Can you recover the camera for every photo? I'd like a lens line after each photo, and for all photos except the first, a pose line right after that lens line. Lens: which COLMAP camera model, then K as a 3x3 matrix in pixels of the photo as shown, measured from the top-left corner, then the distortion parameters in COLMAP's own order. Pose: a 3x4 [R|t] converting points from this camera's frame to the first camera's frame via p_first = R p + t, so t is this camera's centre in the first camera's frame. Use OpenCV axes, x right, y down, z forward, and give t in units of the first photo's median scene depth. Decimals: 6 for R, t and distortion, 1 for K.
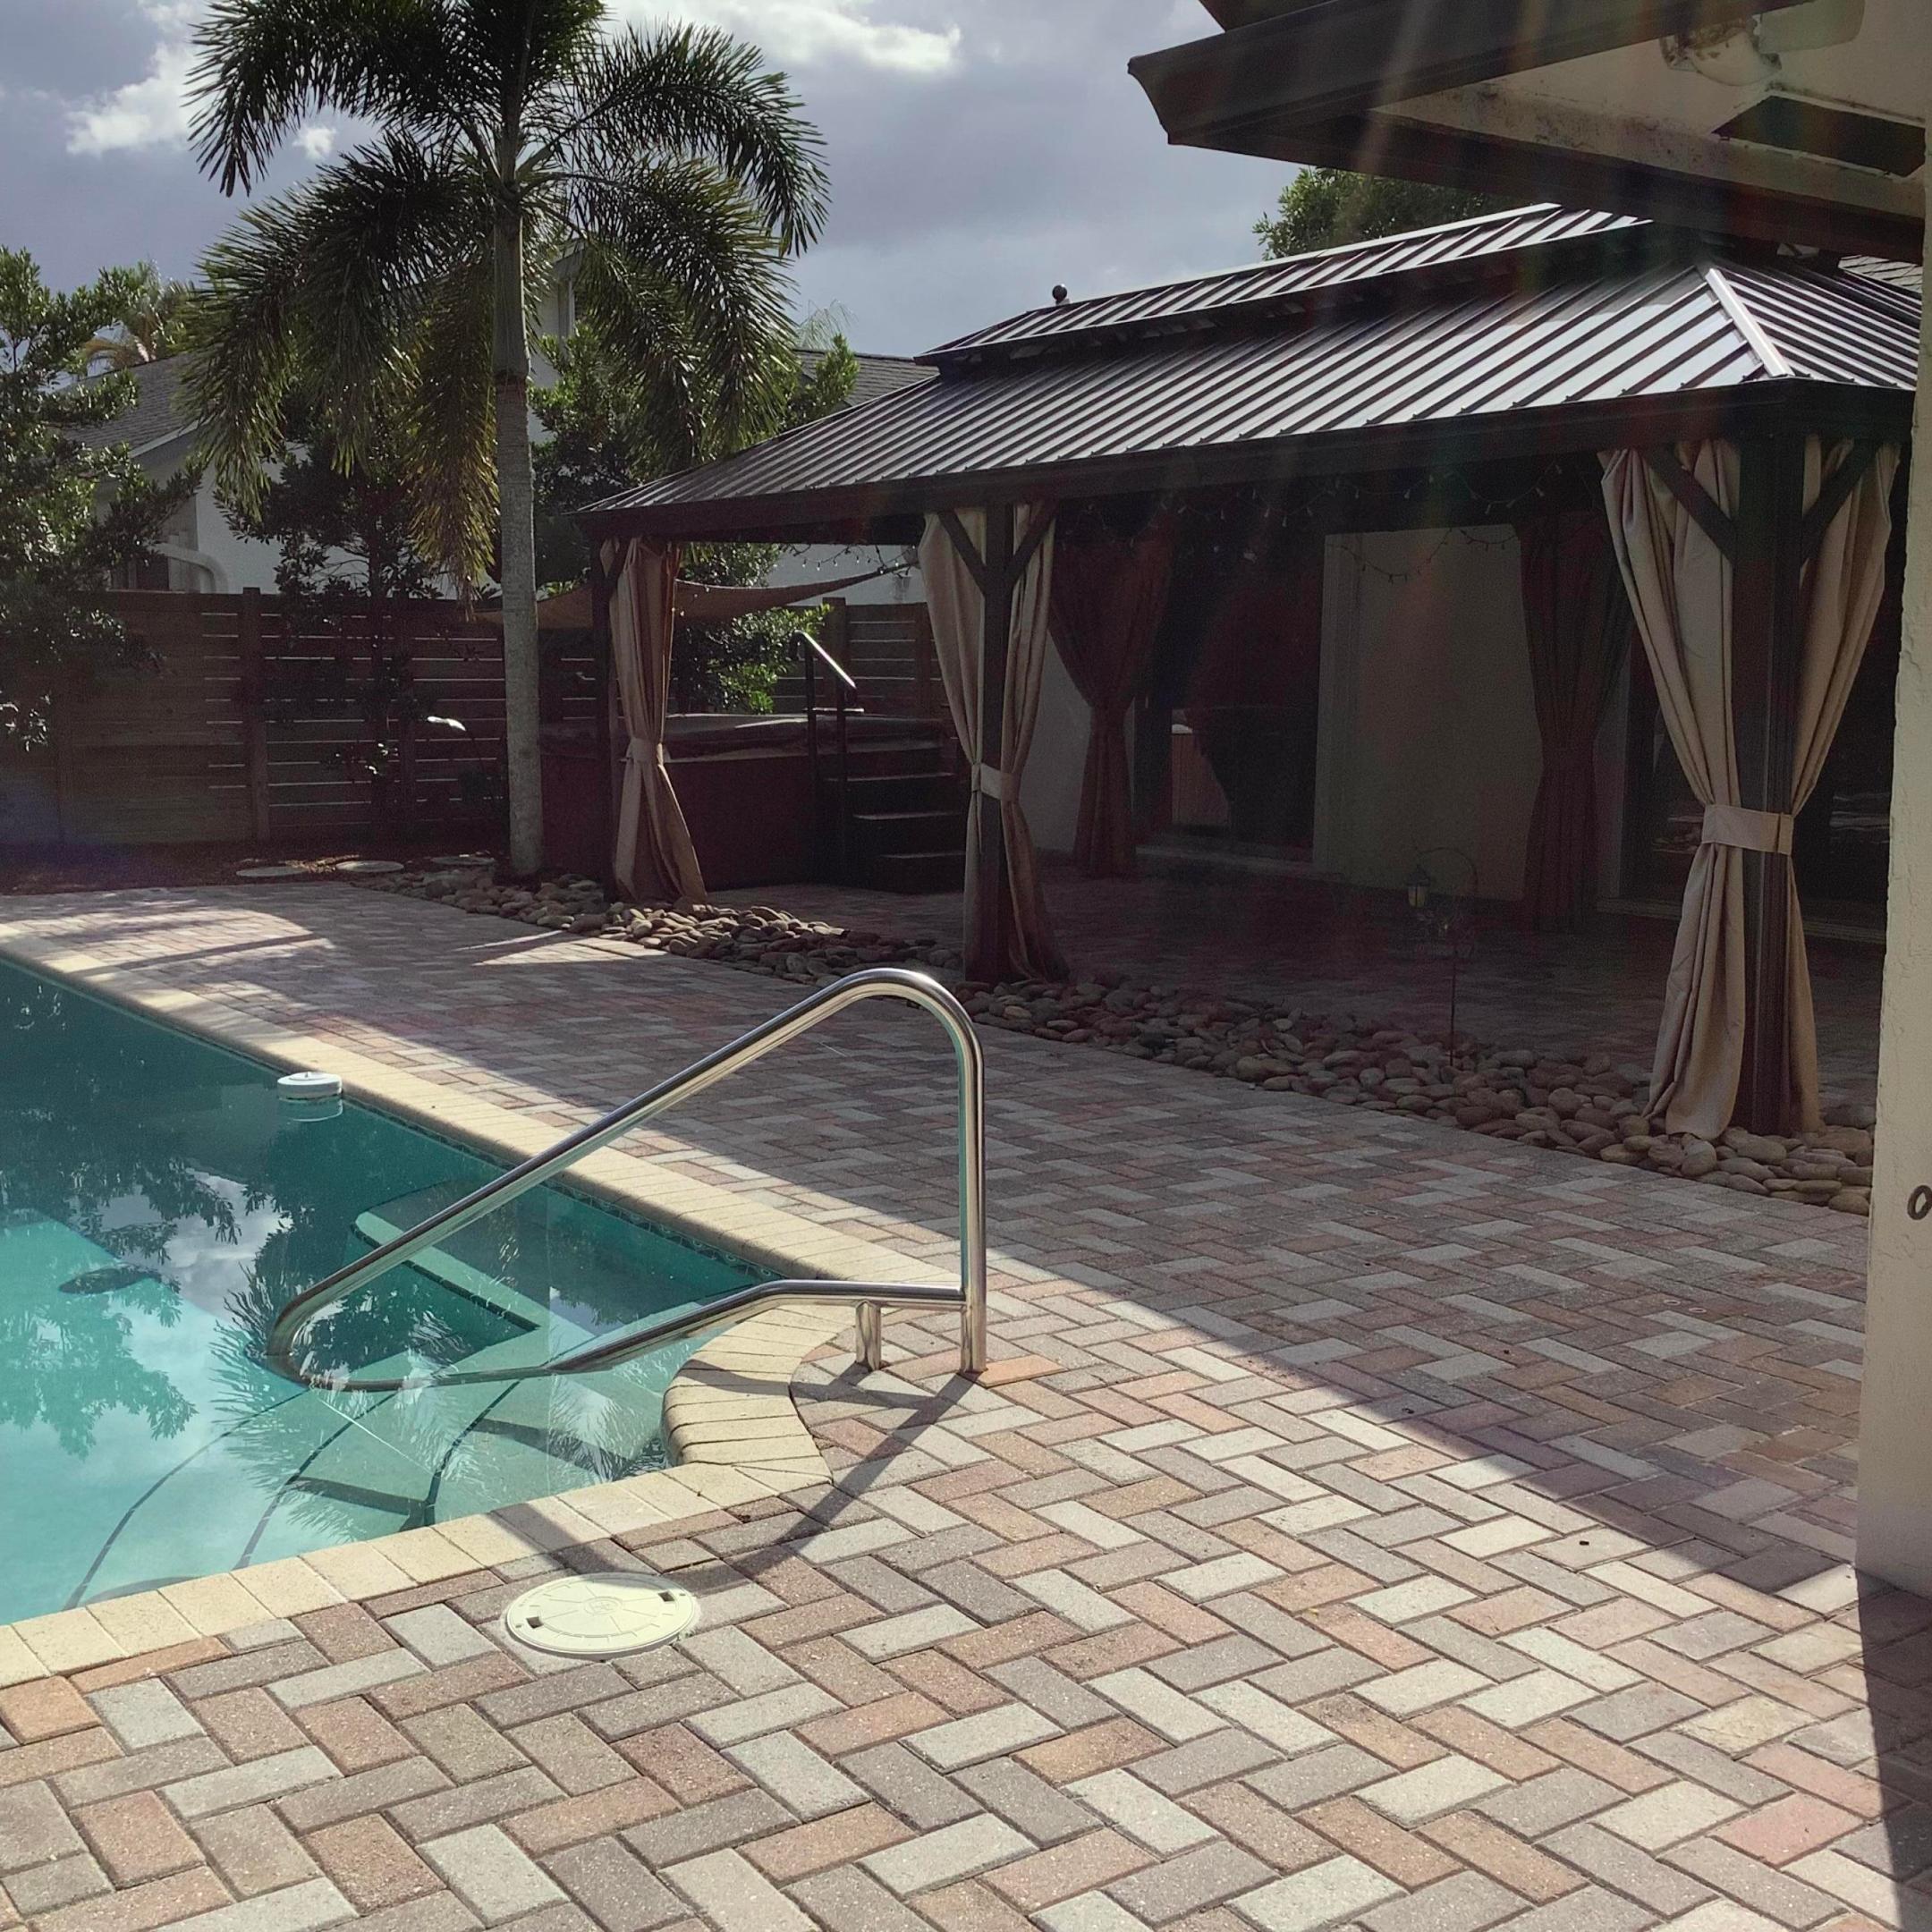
lens RADIAL K [[2086.7, 0, 928.9], [0, 2086.7, 970.7], [0, 0, 1]] dist [0.093419, 0.003729]
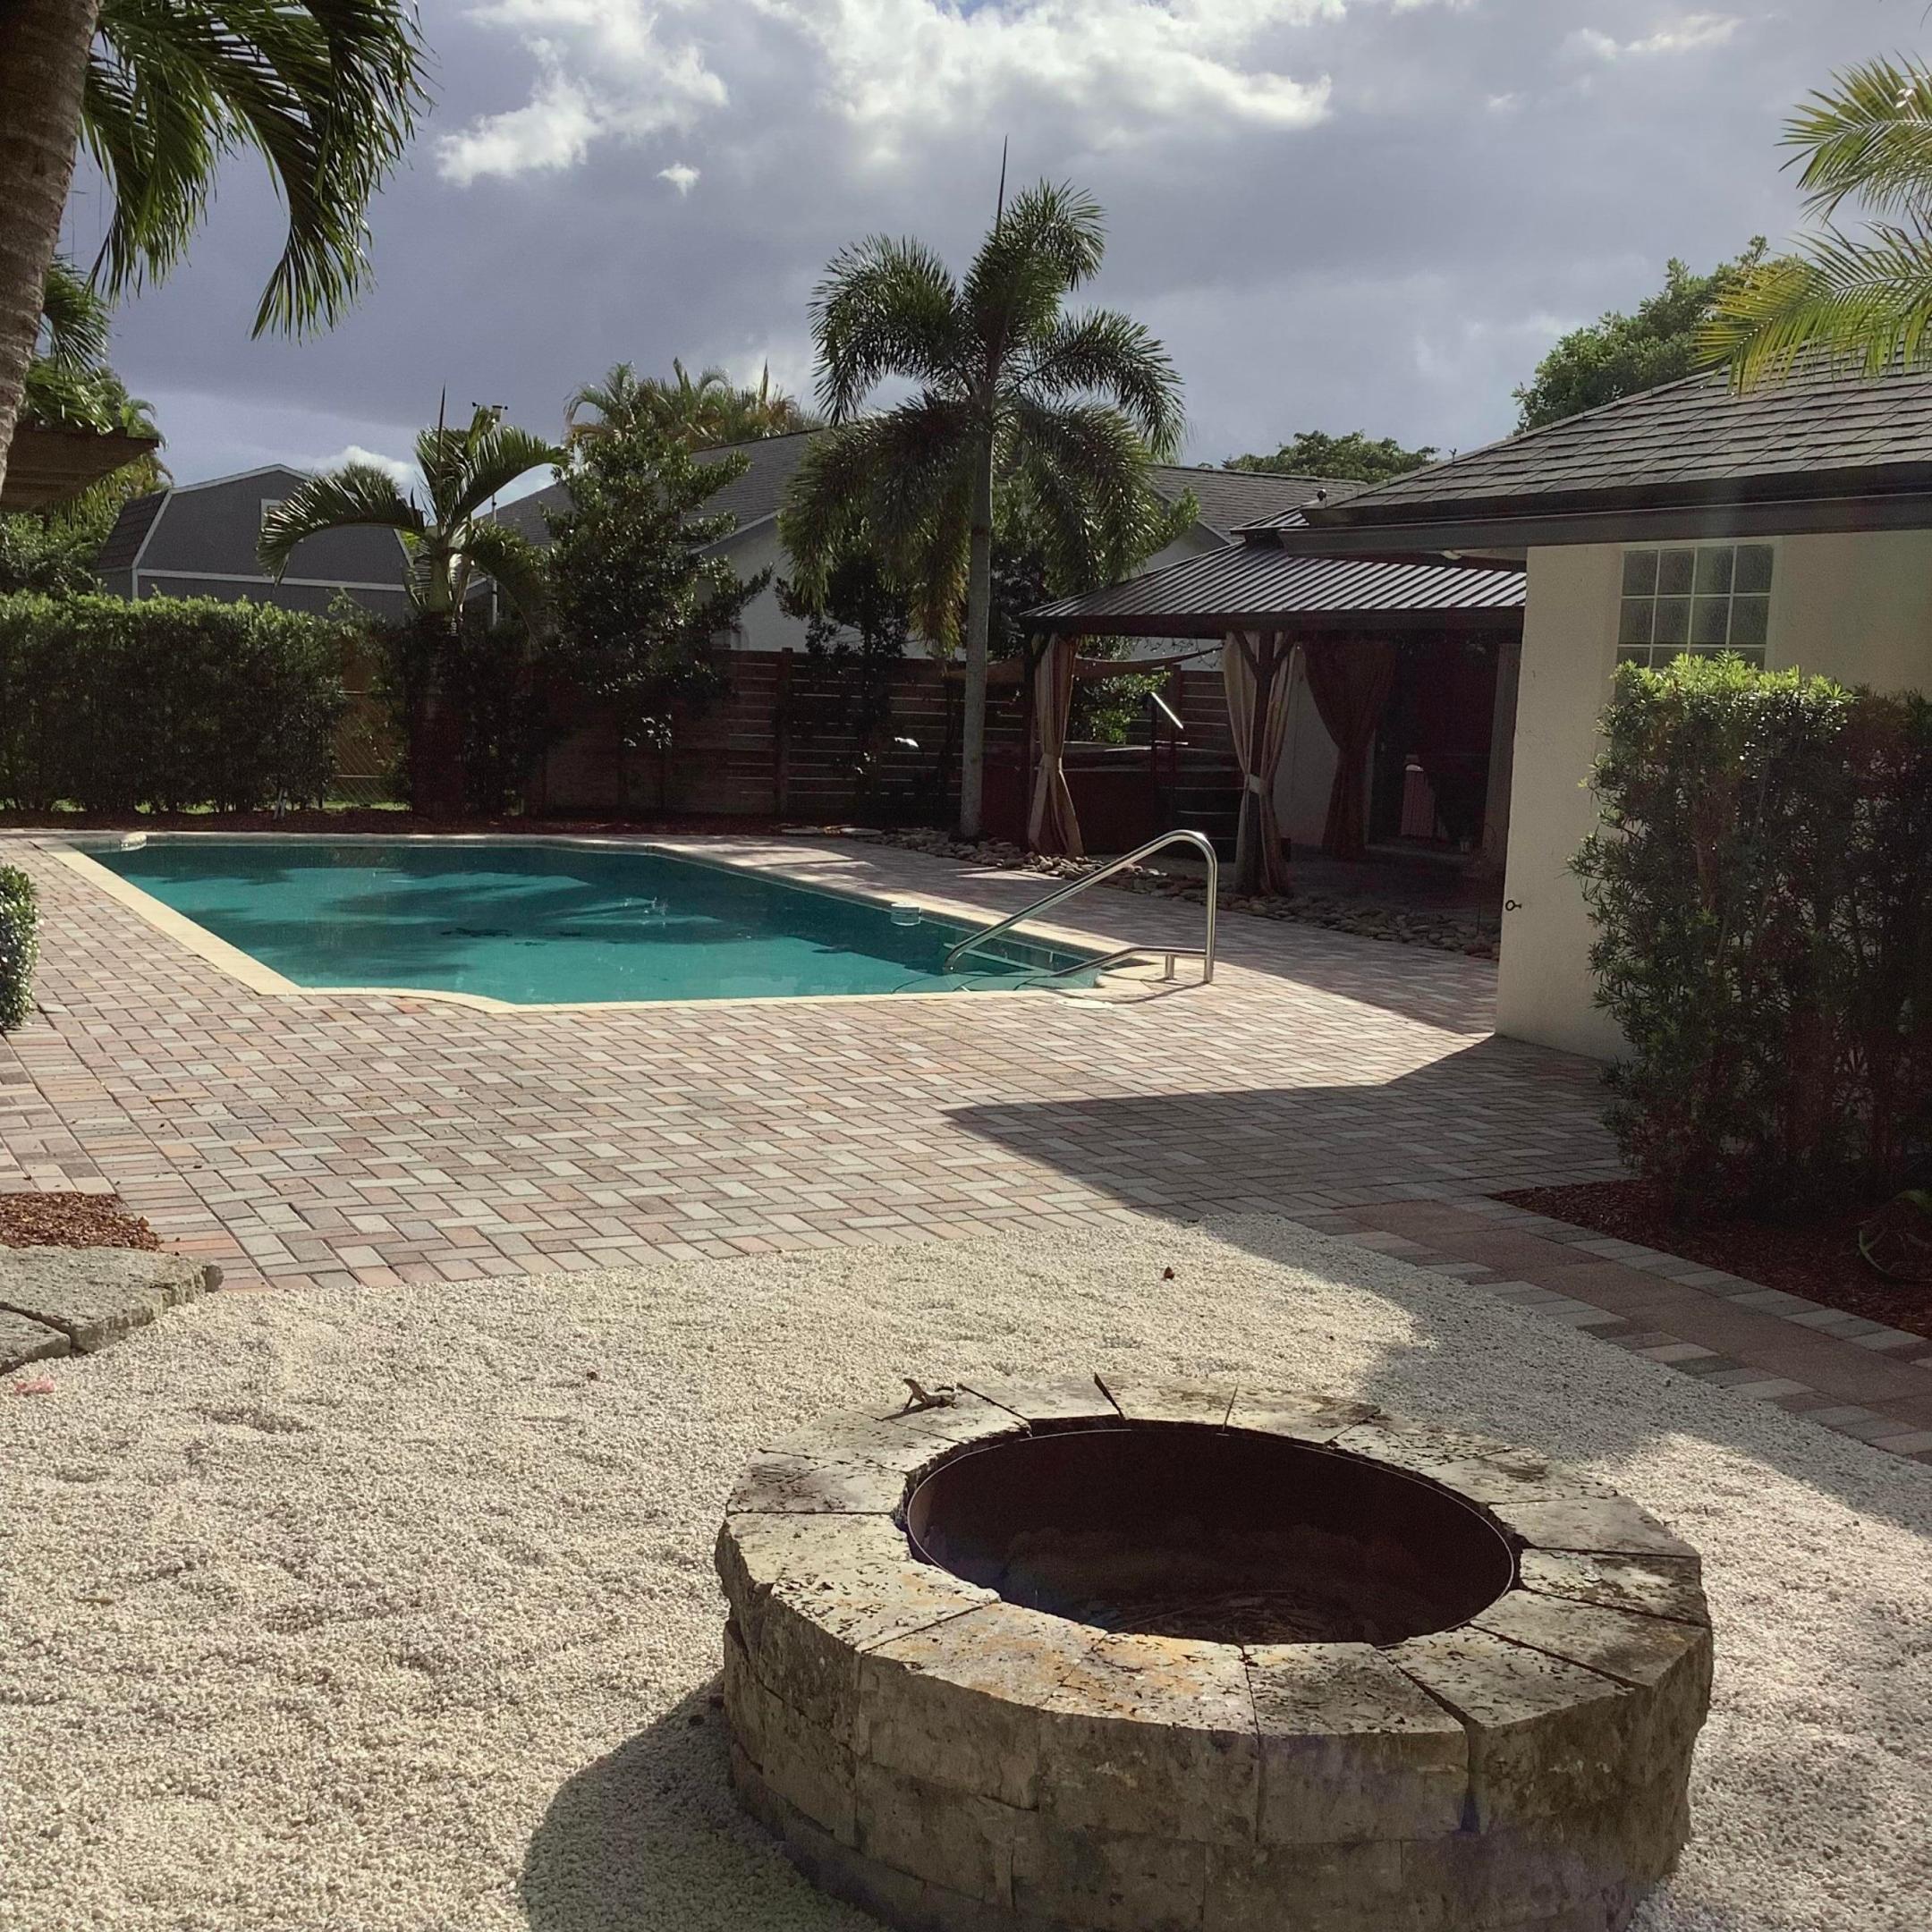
lens RADIAL K [[2216.4, 0, 996.5], [0, 2216.4, 962.3], [0, 0, 1]] dist [0.091829, -0.226761]
pose [[0.991731, 0.055214, -0.115848, 0.028837], [-0.058697, 0.997914, -0.026868, 0.092536], [0.114122, 0.033446, 0.992904, -0.664792]]
